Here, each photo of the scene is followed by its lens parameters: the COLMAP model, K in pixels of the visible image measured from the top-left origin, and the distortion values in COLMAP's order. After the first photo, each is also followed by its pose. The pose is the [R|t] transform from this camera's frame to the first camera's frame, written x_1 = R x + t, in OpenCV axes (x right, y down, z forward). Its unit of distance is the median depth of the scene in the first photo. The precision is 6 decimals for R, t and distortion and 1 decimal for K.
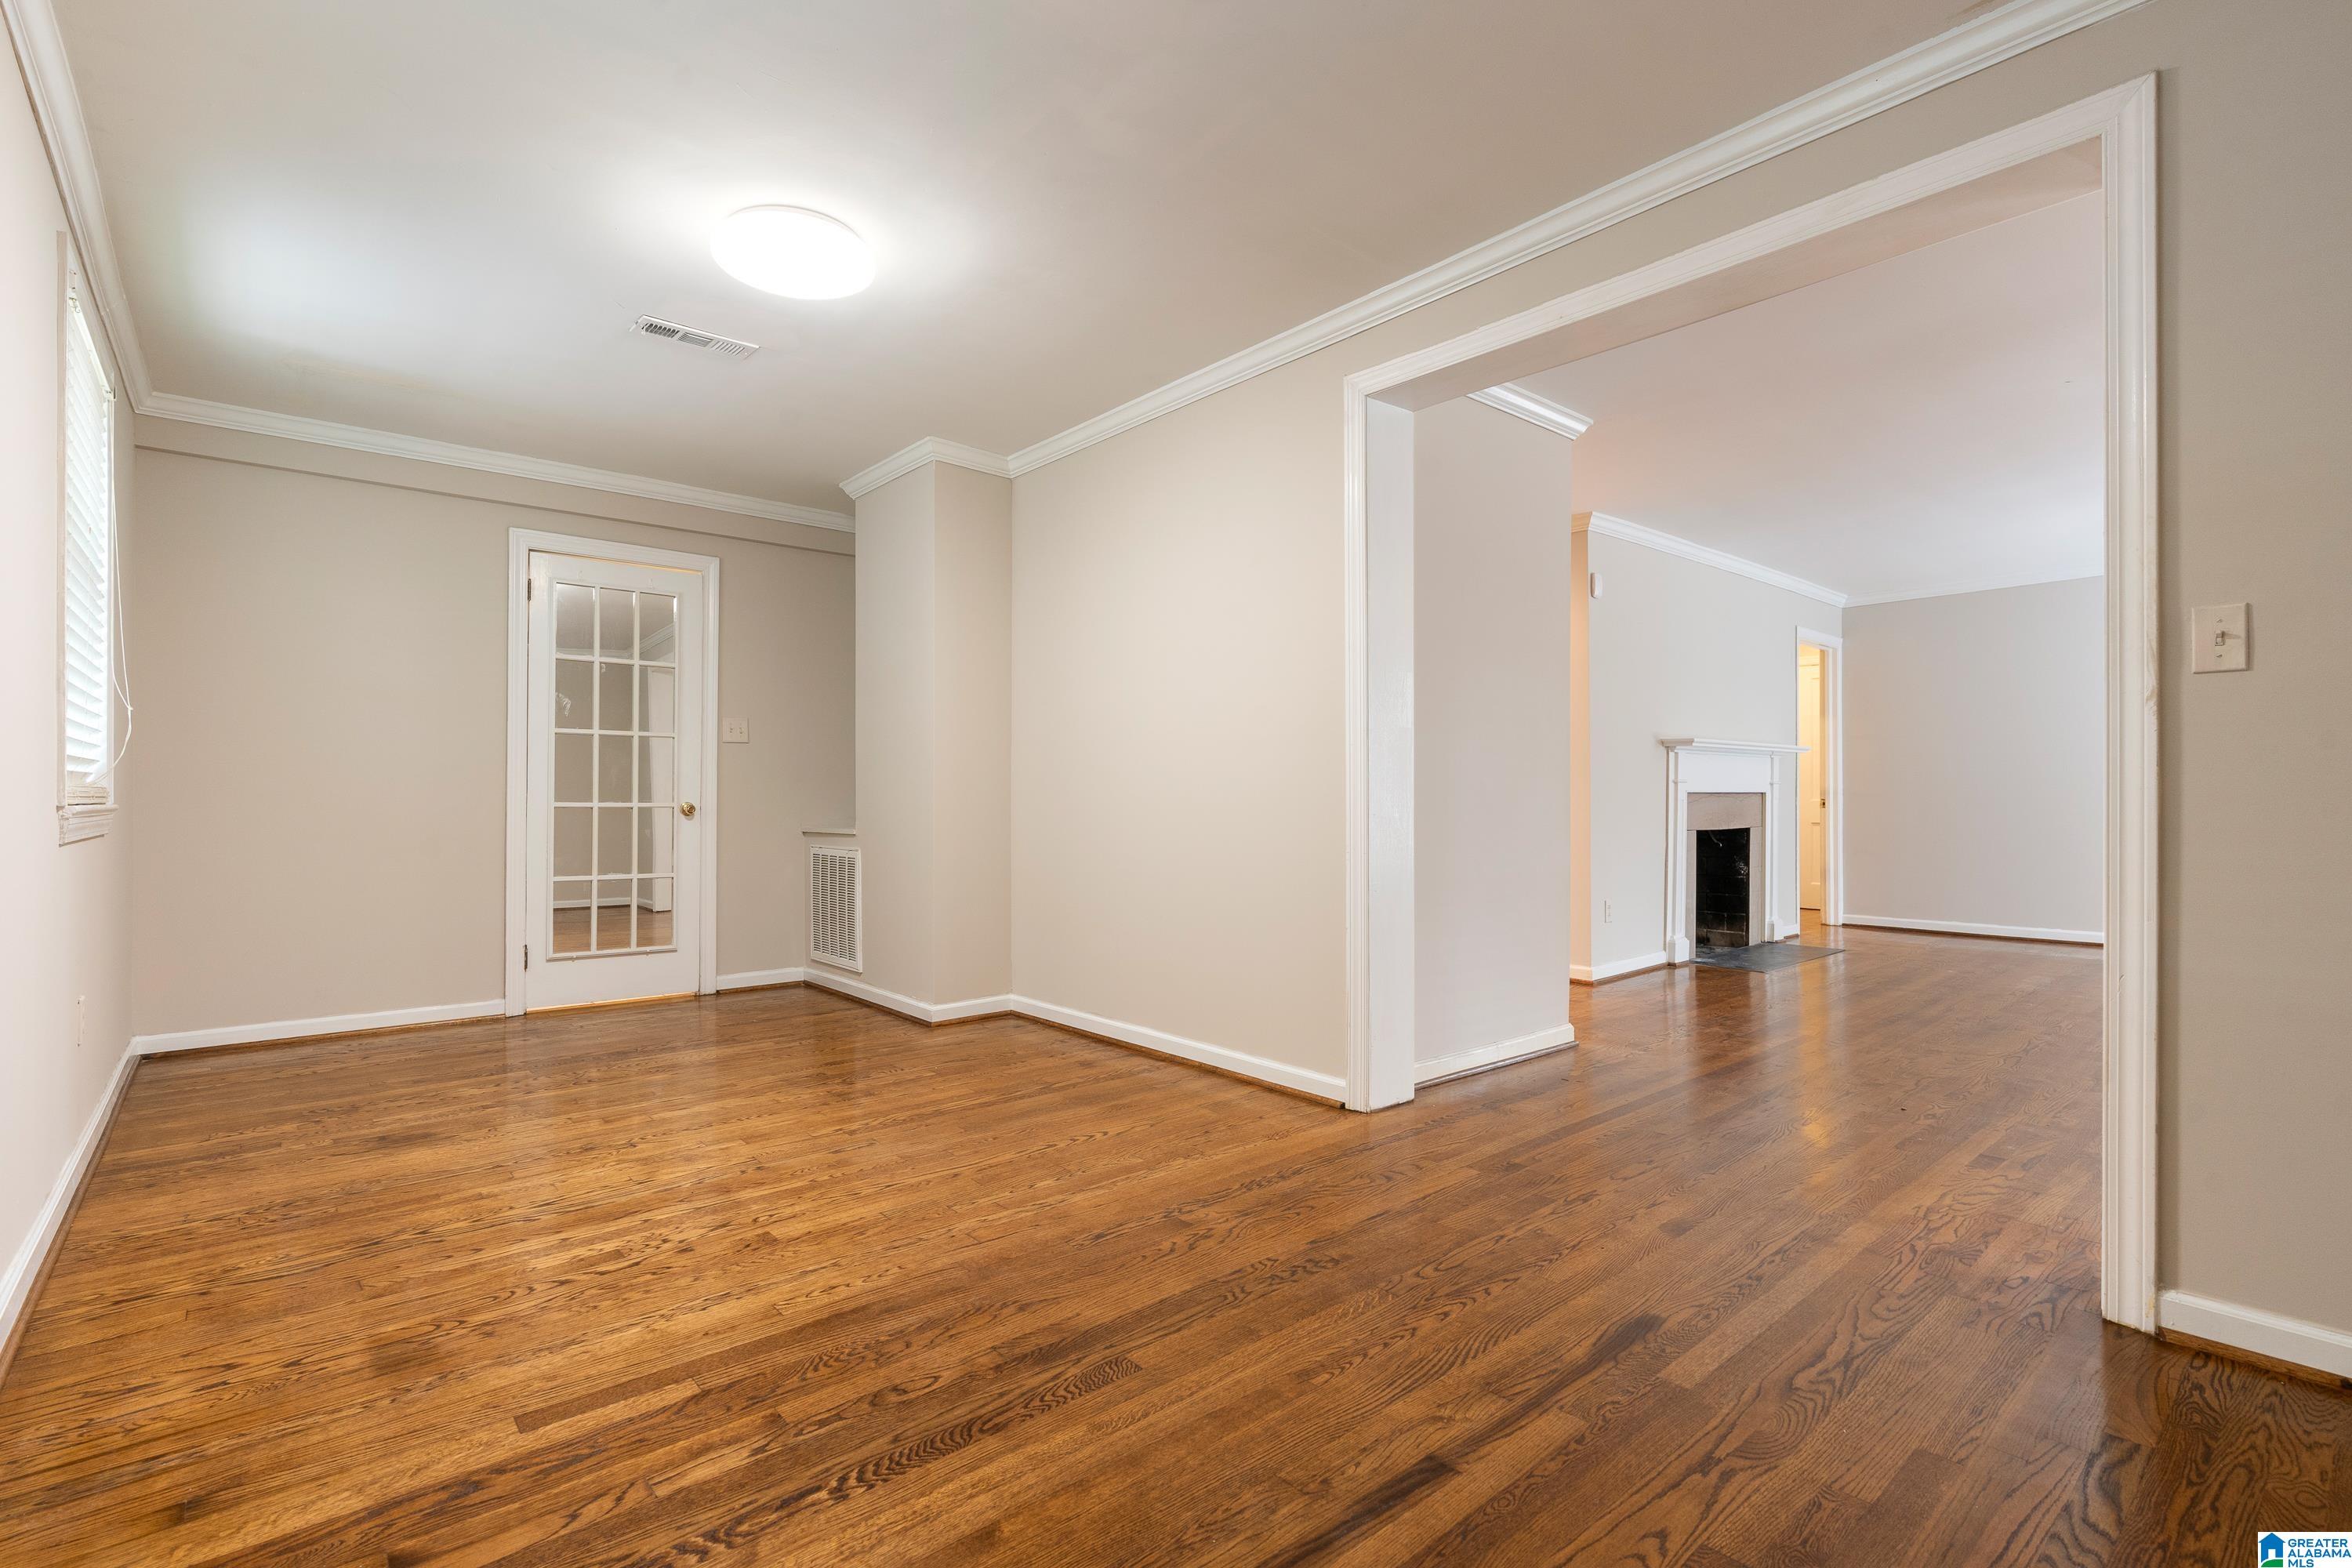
lens RADIAL K [[1061.2, 0, 1168.6], [0, 1061.2, 797.1], [0, 0, 1]] dist [-0.002807, 0.000593]
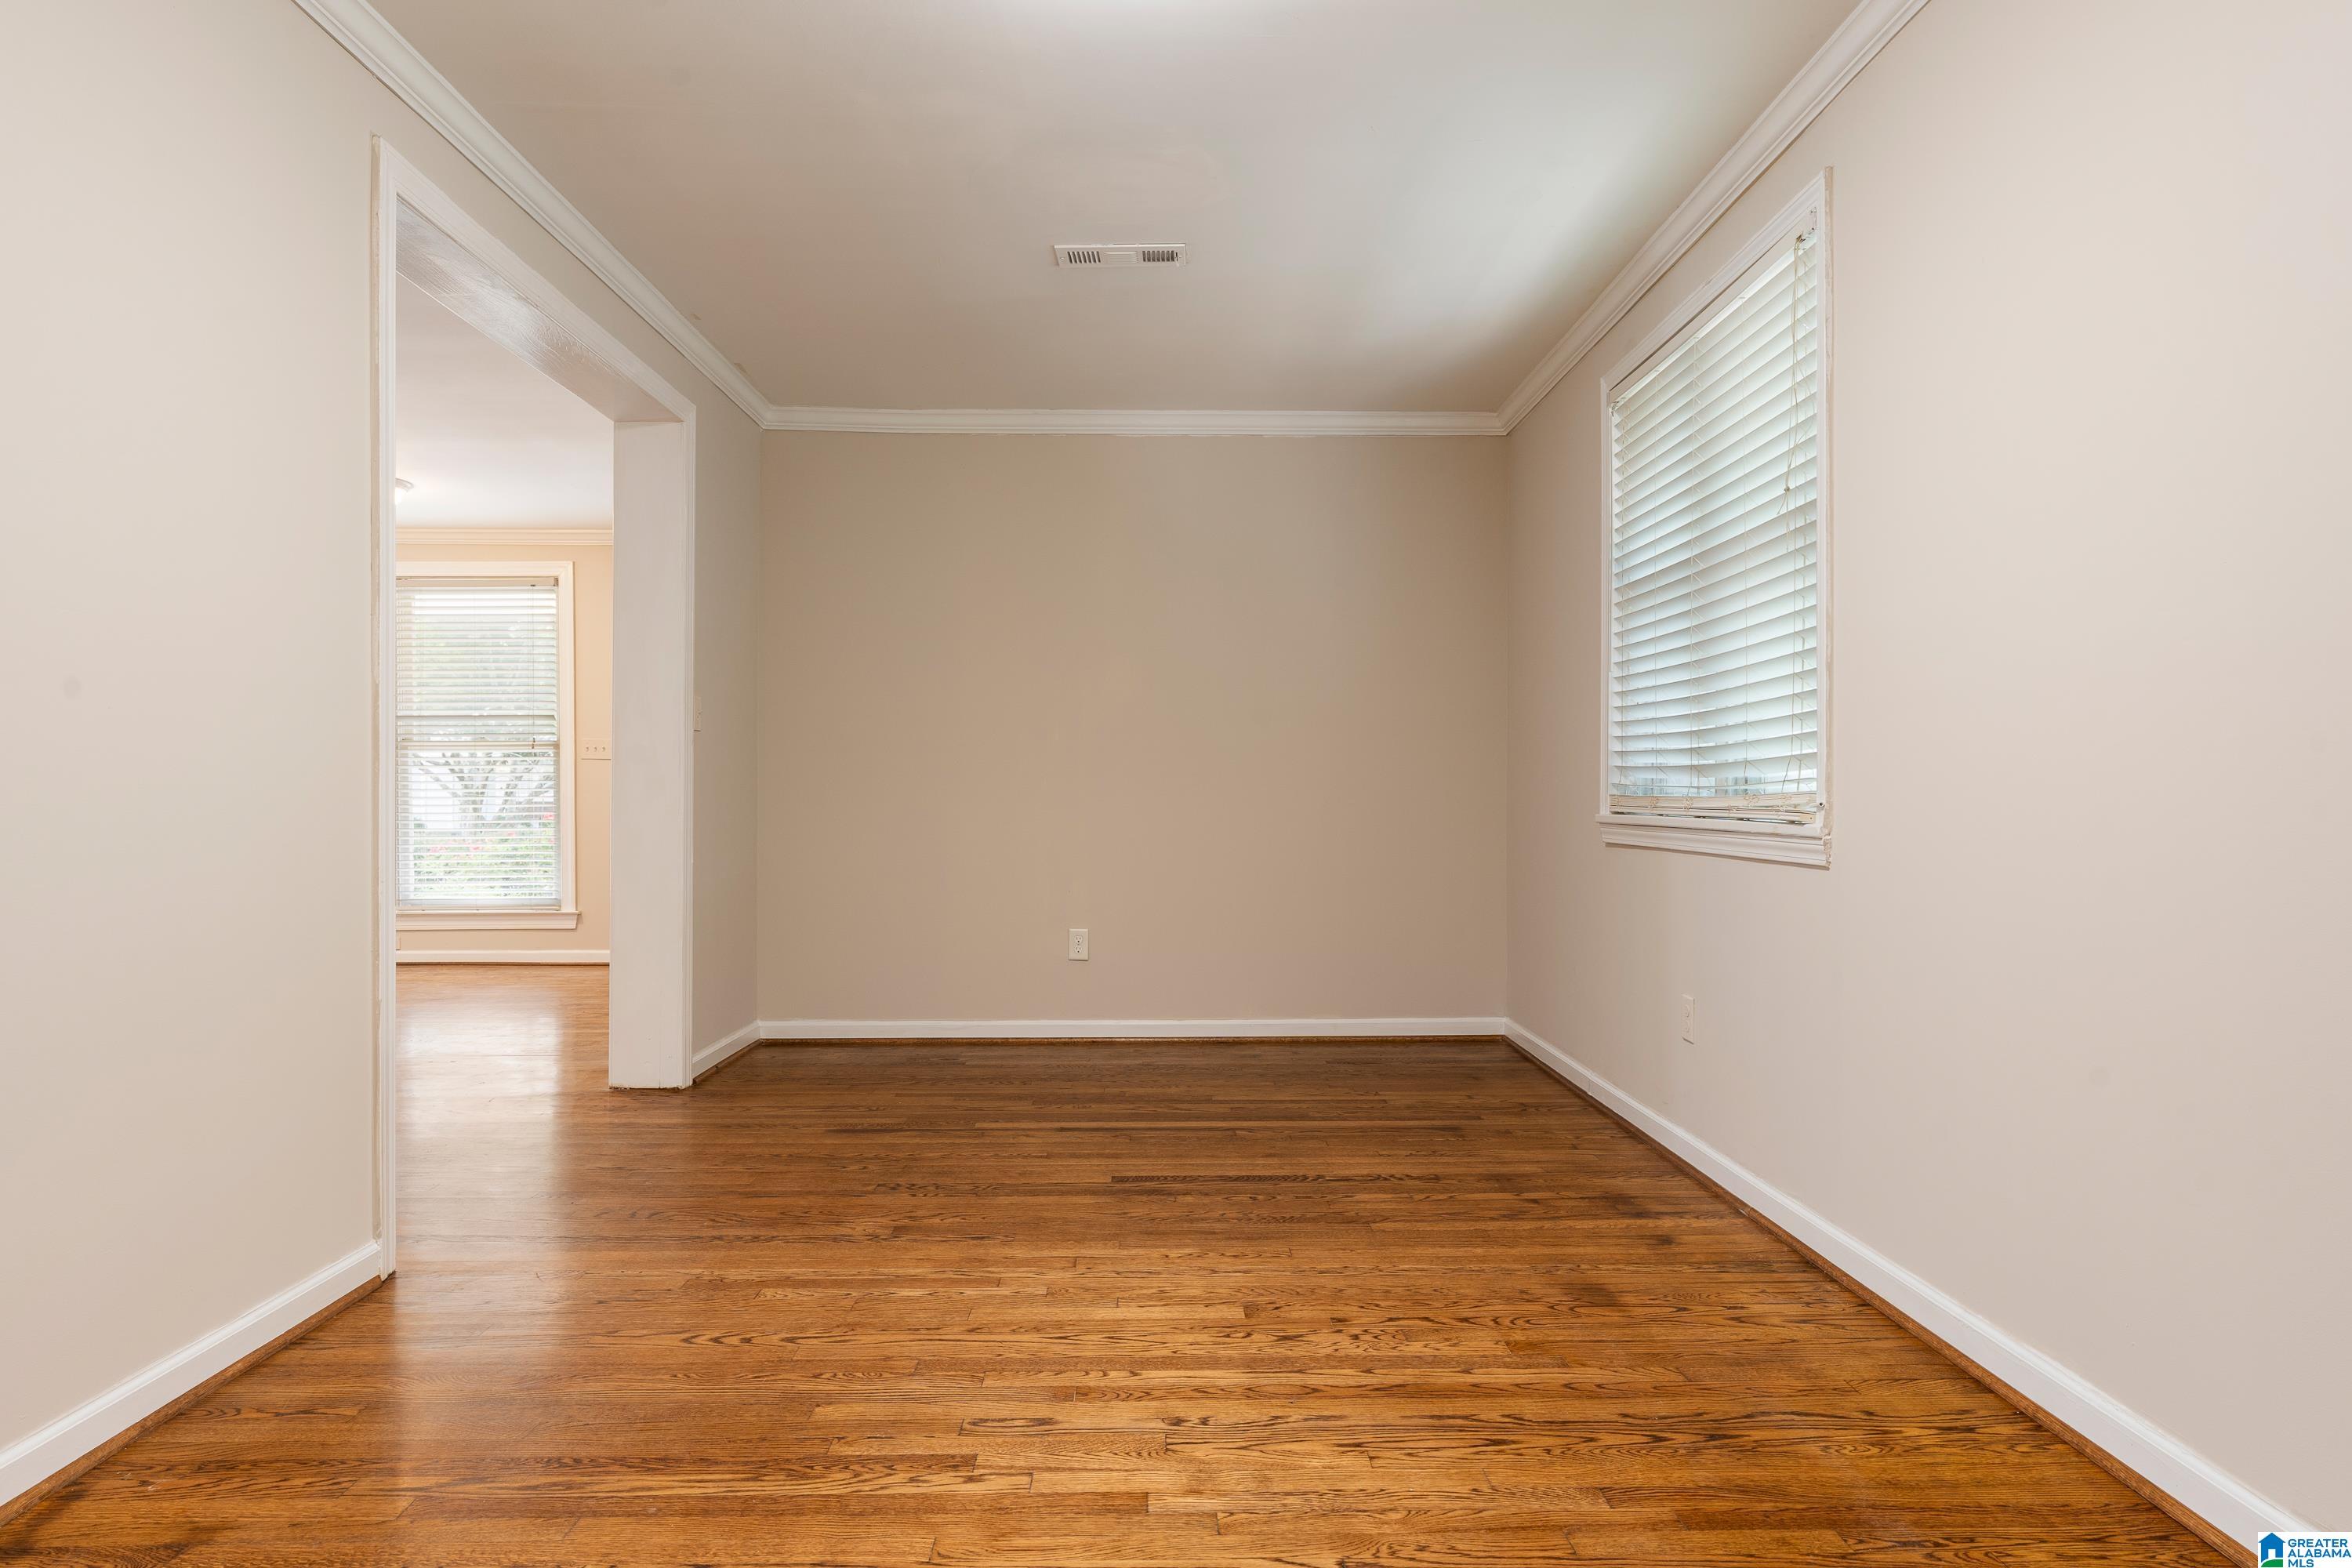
lens RADIAL K [[1371.4, 0, 1177.3], [0, 1371.4, 786.3], [0, 0, 1]] dist [-0.003542, 0.003295]
pose [[-0.764868, 0.006160, 0.644158, -1.053881], [0.002753, 0.999976, -0.006294, 0.001345], [-0.644182, -0.003041, -0.764866, 1.899591]]
